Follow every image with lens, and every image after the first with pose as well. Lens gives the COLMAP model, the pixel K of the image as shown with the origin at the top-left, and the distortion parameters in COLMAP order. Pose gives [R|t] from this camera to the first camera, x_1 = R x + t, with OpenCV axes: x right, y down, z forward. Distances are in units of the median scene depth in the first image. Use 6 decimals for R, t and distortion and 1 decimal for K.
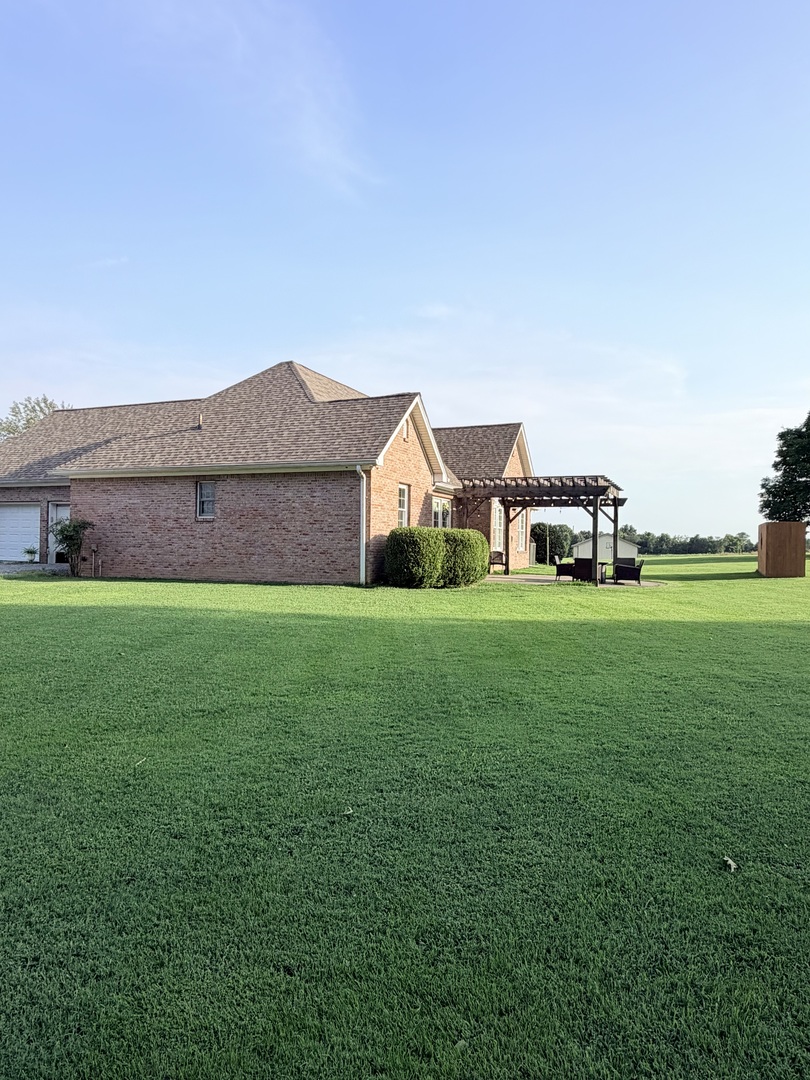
lens RADIAL K [[691.8, 0, 405.0], [0, 691.8, 540.0], [0, 0, 1]] dist [0.002683, 0.000274]
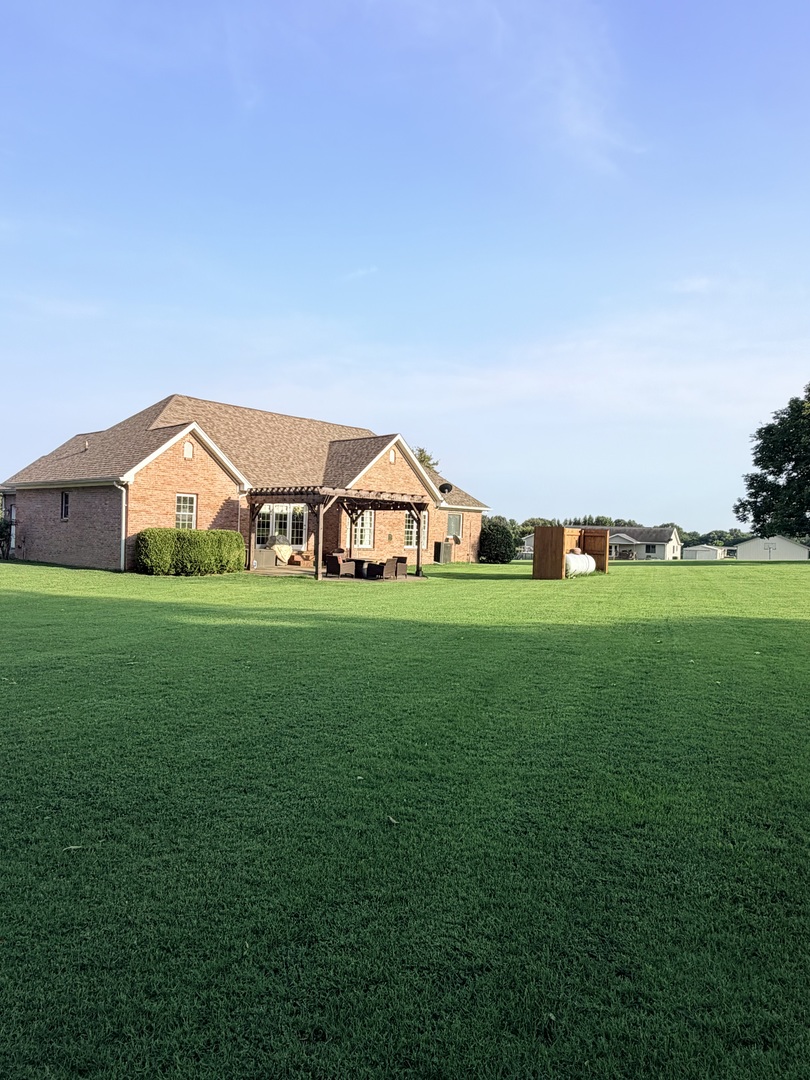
lens RADIAL K [[691.8, 0, 405.0], [0, 691.8, 540.0], [0, 0, 1]] dist [0.002683, 0.000274]
pose [[0.938945, 0.018813, -0.343553, 0.751180], [-0.014135, 0.999770, 0.016115, -0.019735], [0.343777, -0.010275, 0.938995, -0.053100]]
